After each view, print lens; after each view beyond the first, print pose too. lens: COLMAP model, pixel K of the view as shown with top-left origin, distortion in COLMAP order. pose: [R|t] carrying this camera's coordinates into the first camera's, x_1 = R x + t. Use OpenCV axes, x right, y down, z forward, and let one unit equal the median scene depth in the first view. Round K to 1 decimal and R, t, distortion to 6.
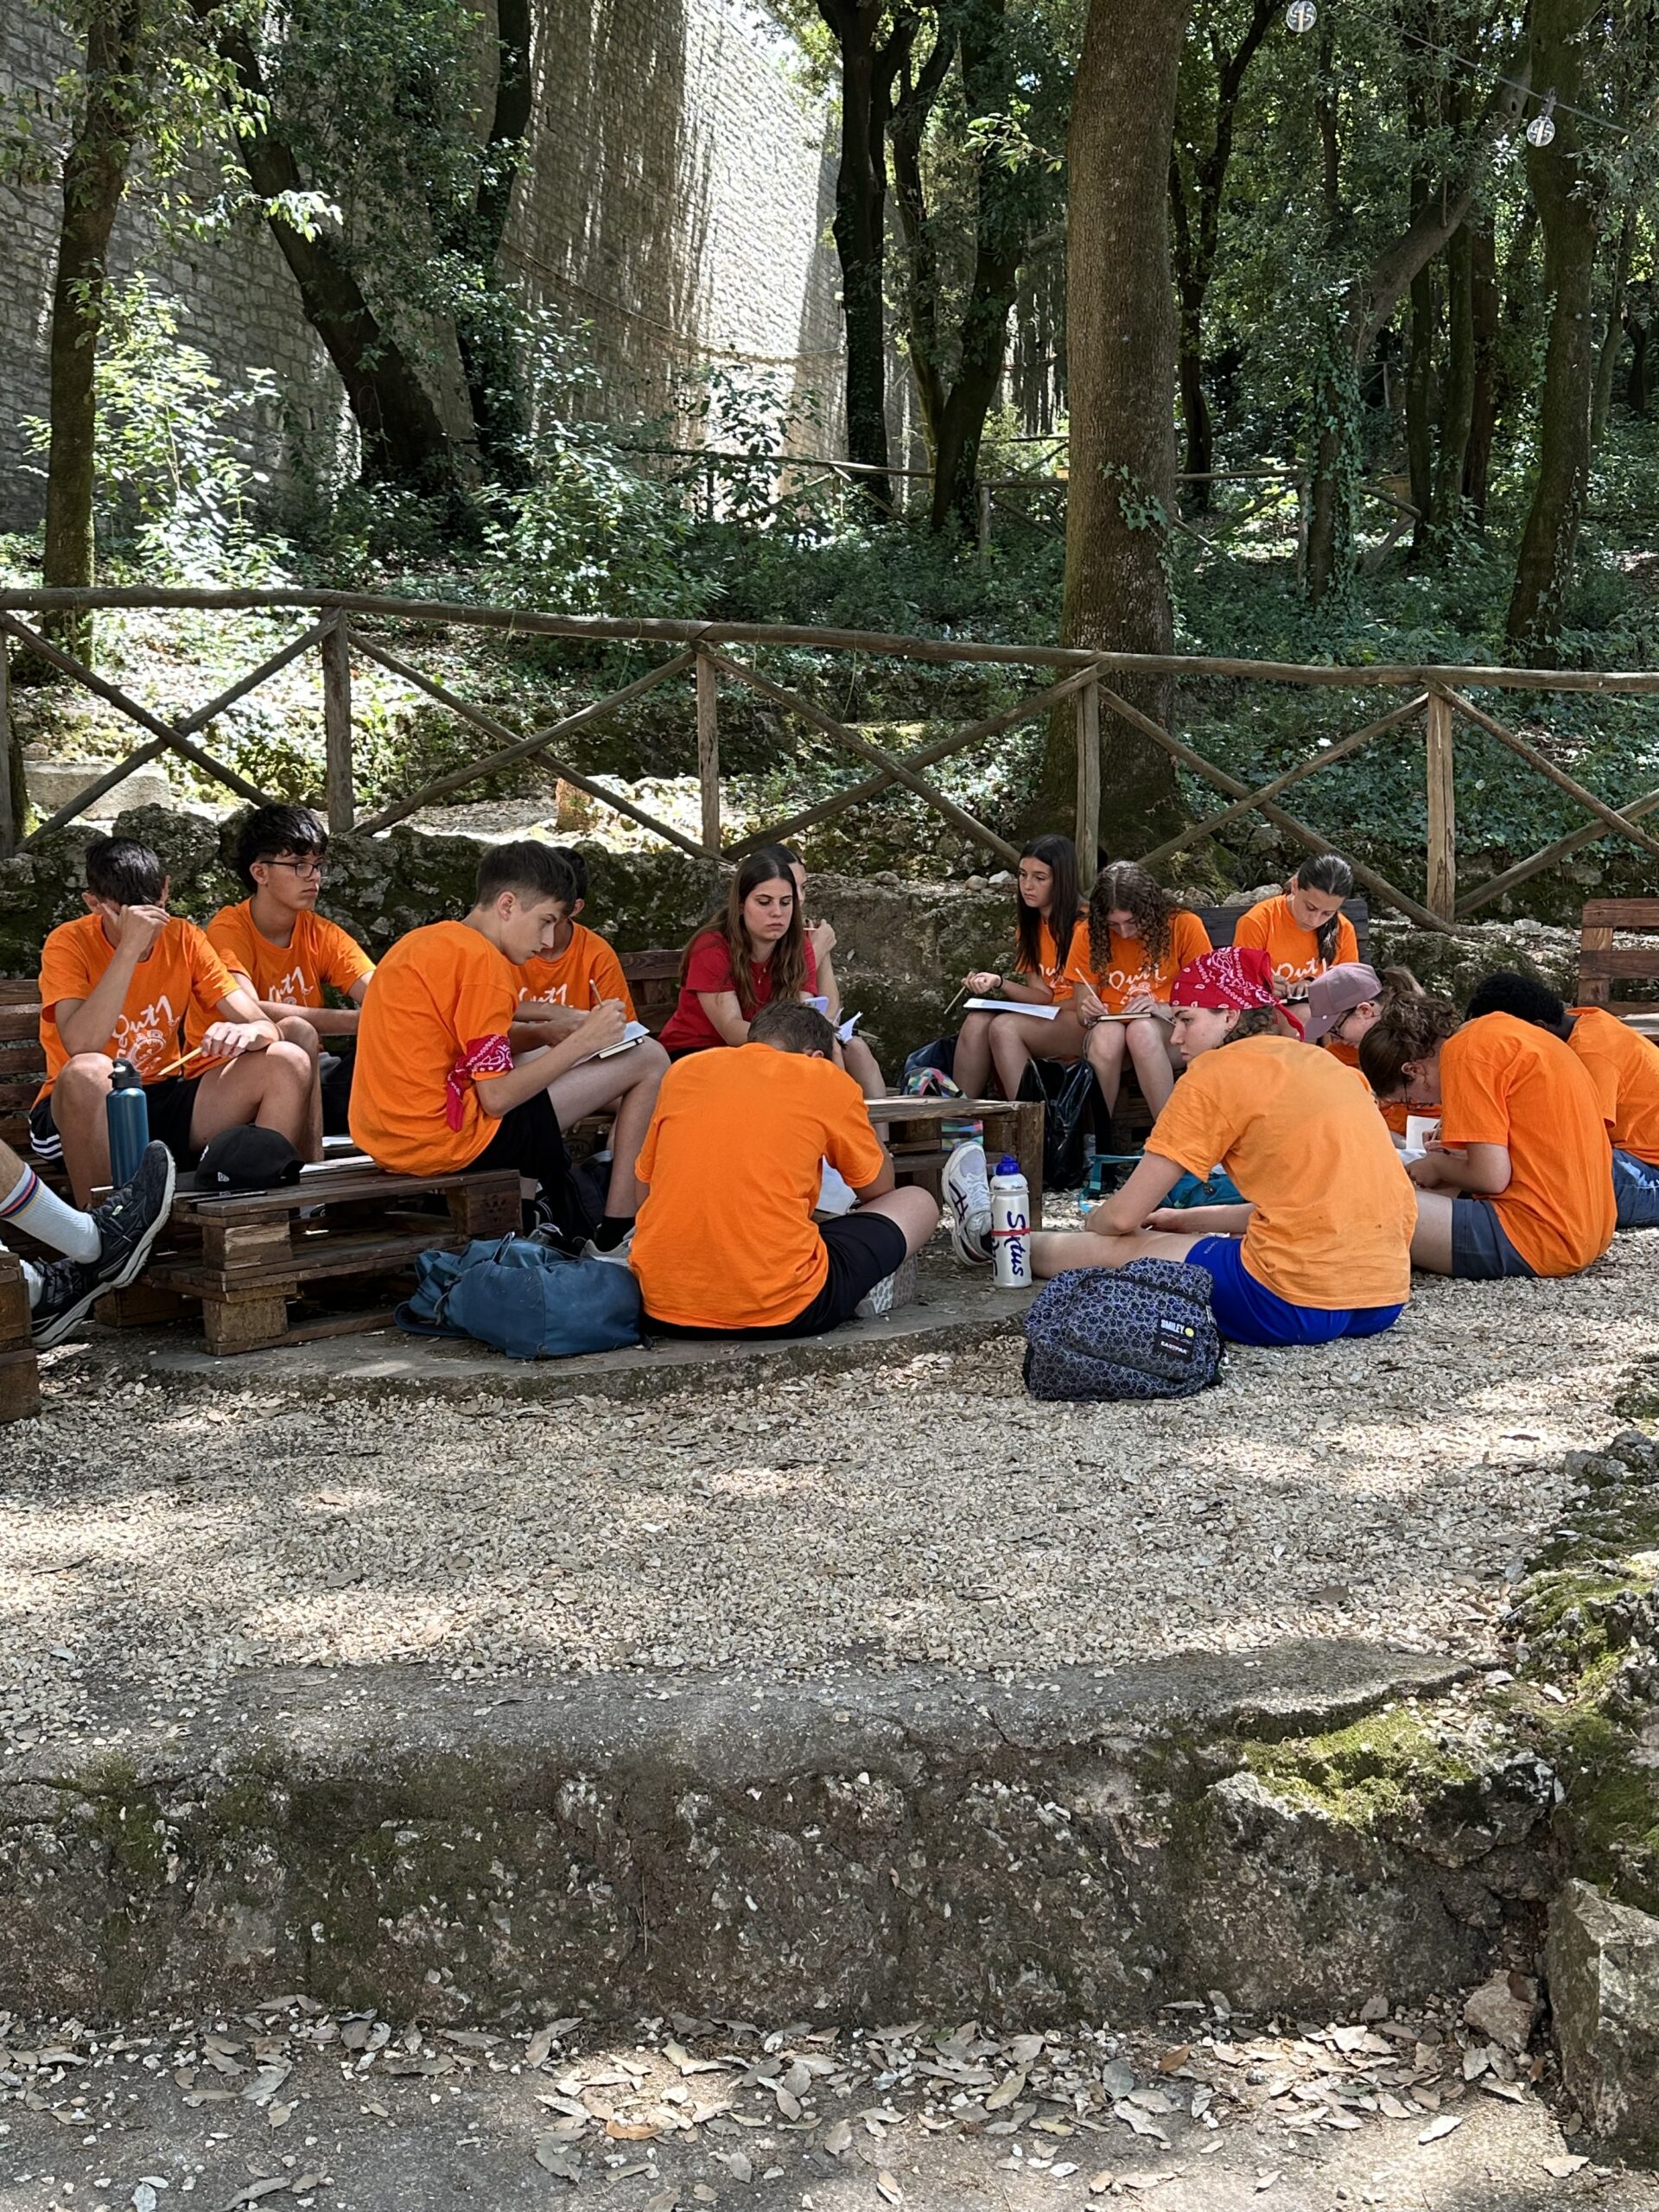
lens RADIAL K [[2265.1, 0, 828.3], [0, 2265.1, 1109.3], [0, 0, 1]] dist [0.082313, 0.000000]
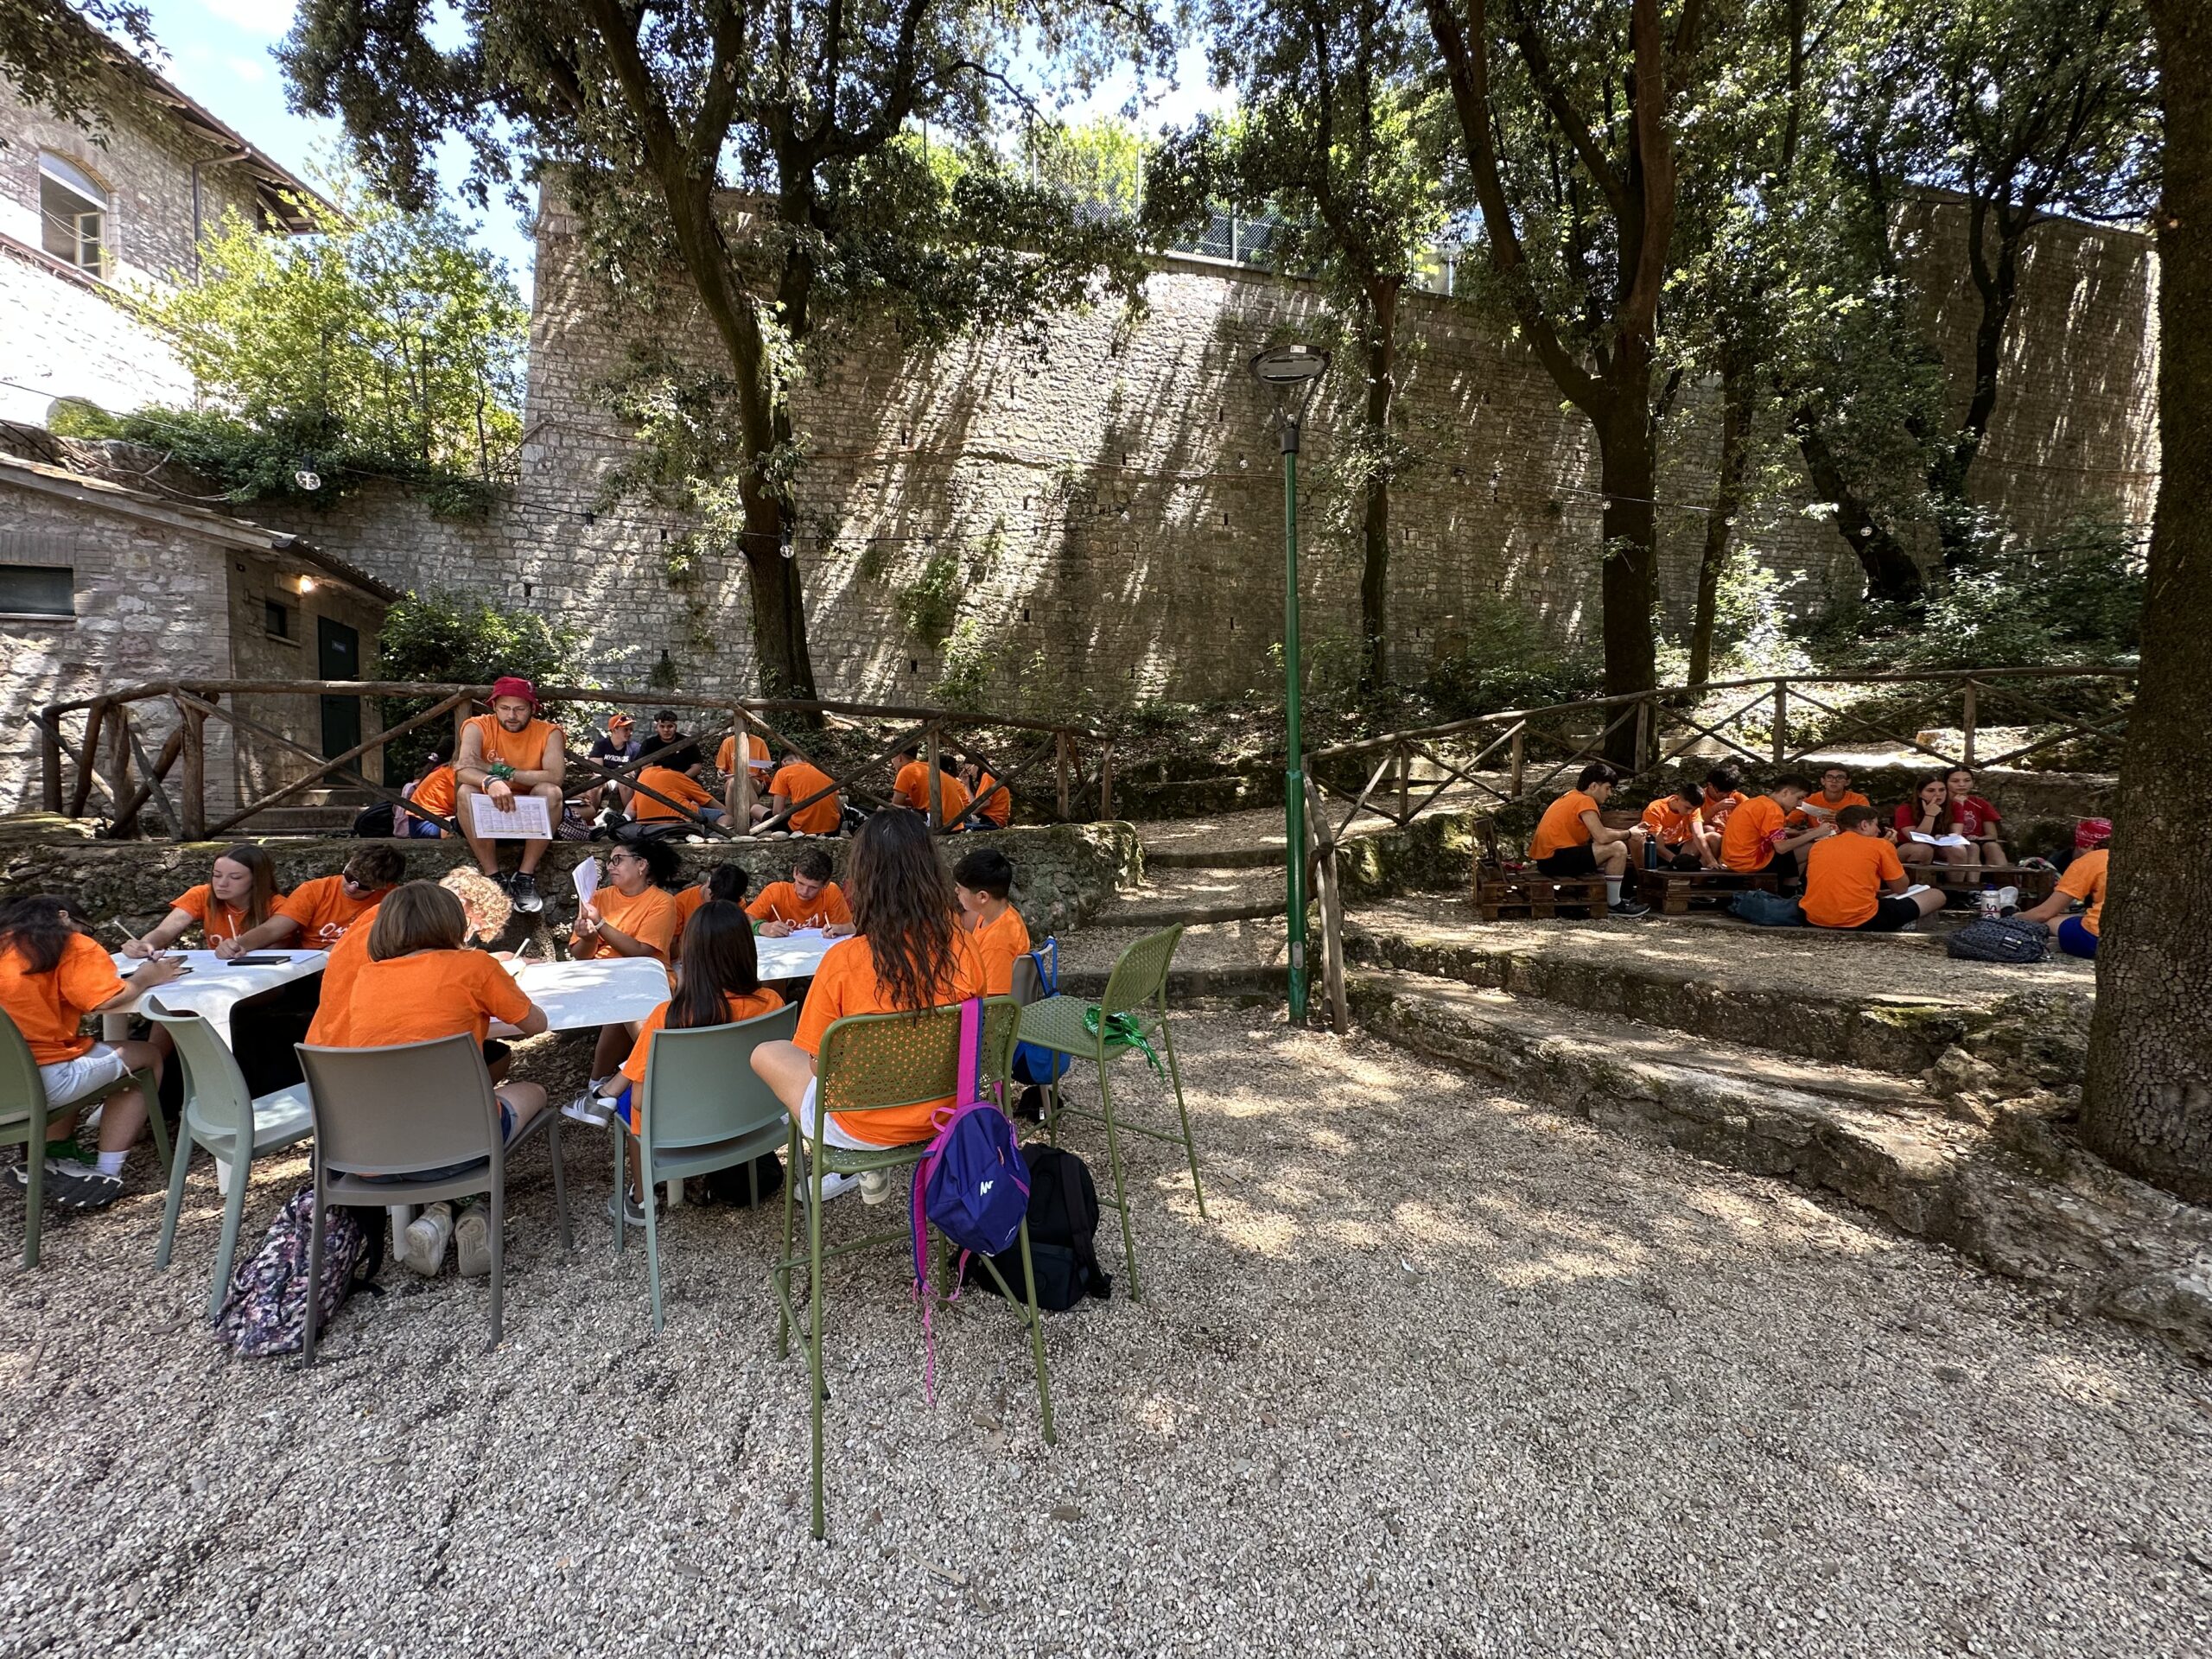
lens RADIAL K [[877.9, 0, 1106.7], [0, 877.9, 835.8], [0, 0, 1]] dist [-0.002941, 0.000245]
pose [[0.587205, 0.043904, -0.808247, 0.104378], [-0.067804, 0.997686, 0.004933, 0.010958], [0.806593, 0.051906, 0.588823, -0.168473]]
